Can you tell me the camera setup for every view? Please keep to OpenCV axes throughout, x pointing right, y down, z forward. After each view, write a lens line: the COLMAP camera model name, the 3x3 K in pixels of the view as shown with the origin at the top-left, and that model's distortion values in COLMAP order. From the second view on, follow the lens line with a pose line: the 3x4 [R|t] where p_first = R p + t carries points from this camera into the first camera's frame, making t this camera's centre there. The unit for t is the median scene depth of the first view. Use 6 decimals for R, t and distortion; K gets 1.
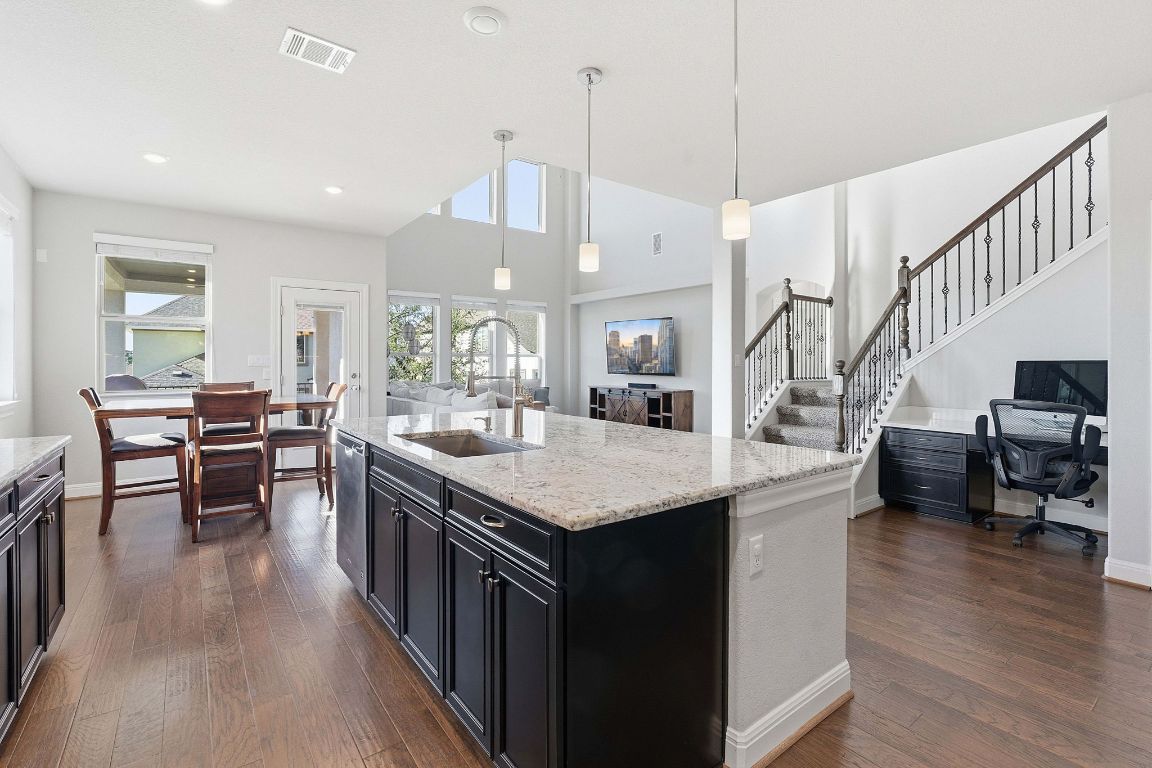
lens RADIAL K [[513.3, 0, 574.5], [0, 513.3, 362.5], [0, 0, 1]] dist [-0.010580, 0.003035]
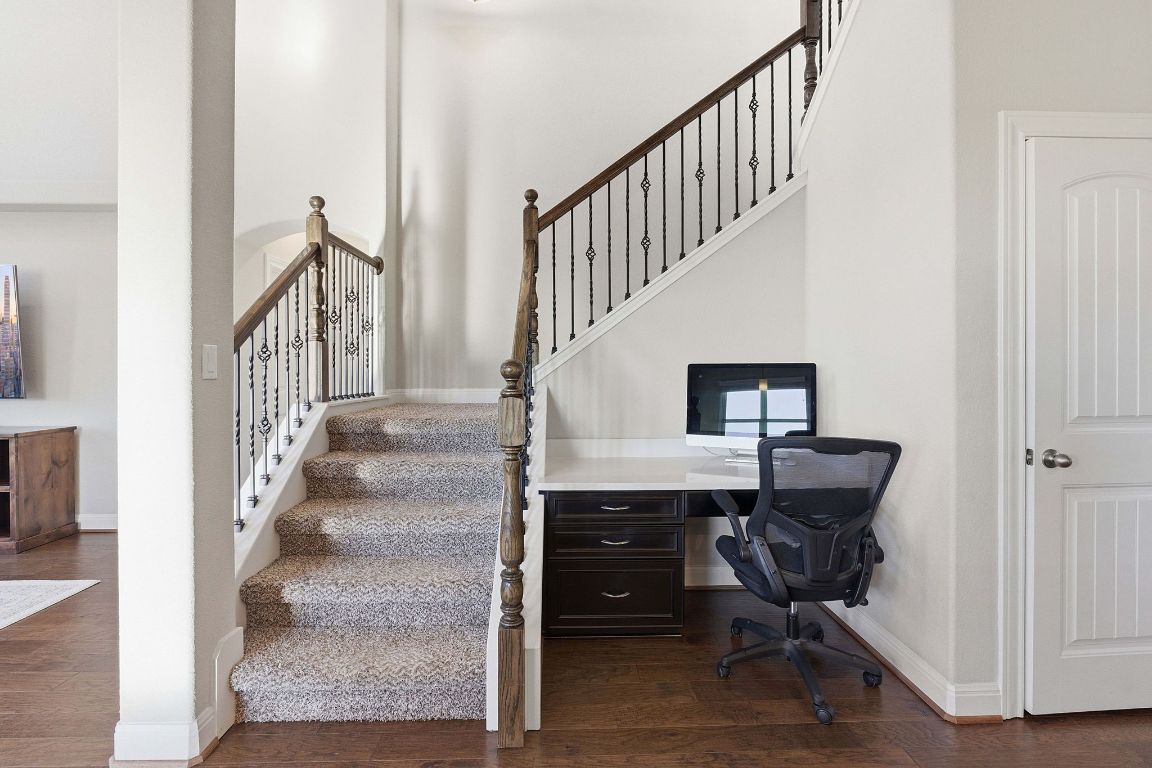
lens RADIAL K [[513.3, 0, 575.2], [0, 513.3, 367.8], [0, 0, 1]] dist [-0.010580, 0.003035]
pose [[0.565579, -0.002201, 0.824691, 0.154112], [0.001182, 0.999998, 0.001858, 0.000002], [-0.824693, -0.000076, 0.565581, 0.536938]]
